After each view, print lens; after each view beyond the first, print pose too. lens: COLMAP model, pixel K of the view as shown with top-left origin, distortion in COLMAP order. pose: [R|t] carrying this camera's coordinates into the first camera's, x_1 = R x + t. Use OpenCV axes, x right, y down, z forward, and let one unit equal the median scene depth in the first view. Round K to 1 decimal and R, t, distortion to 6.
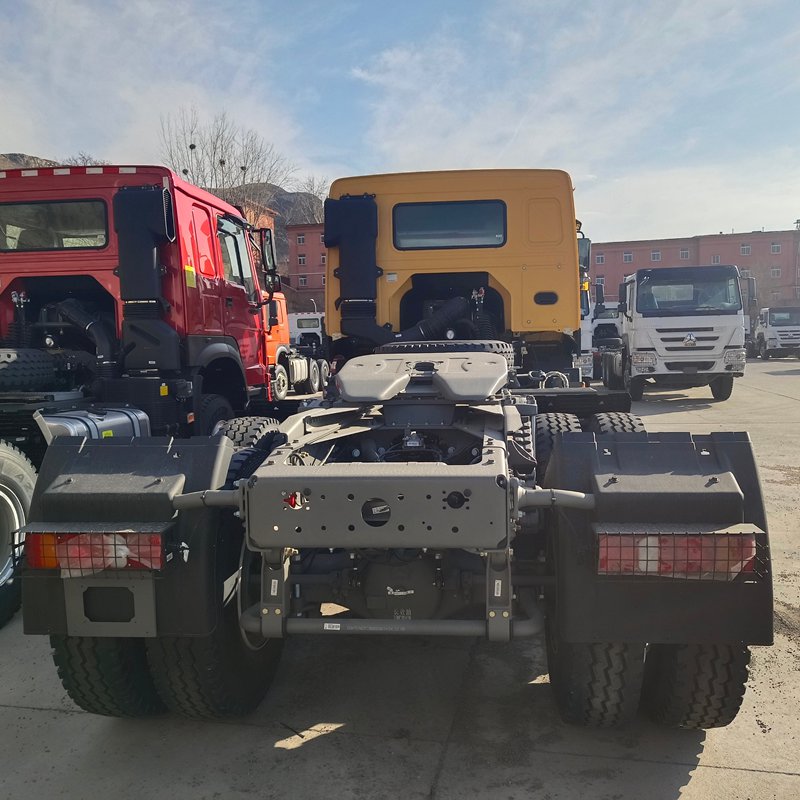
lens RADIAL K [[720.3, 0, 400.1], [0, 720.3, 431.2], [0, 0, 1]] dist [-0.020212, 0.003631]
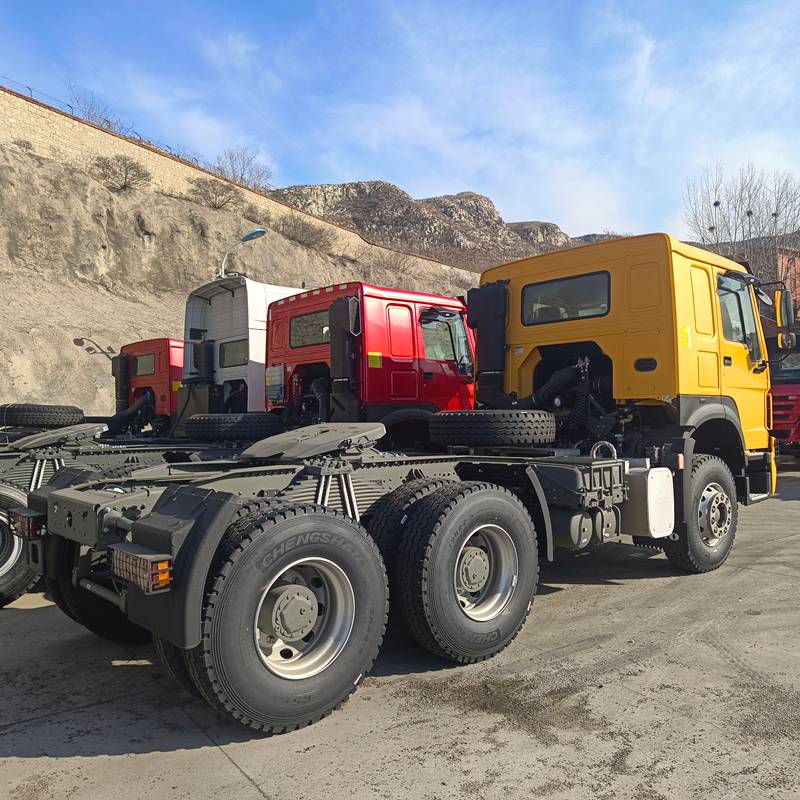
lens RADIAL K [[743.4, 0, 400.0], [0, 743.4, 400.0], [0, 0, 1]] dist [0.049164, -0.092611]
pose [[0.699563, -0.003892, -0.714561, 0.184814], [-0.086747, 0.992127, -0.090331, -0.006204], [0.709286, 0.125178, 0.693717, 0.026913]]
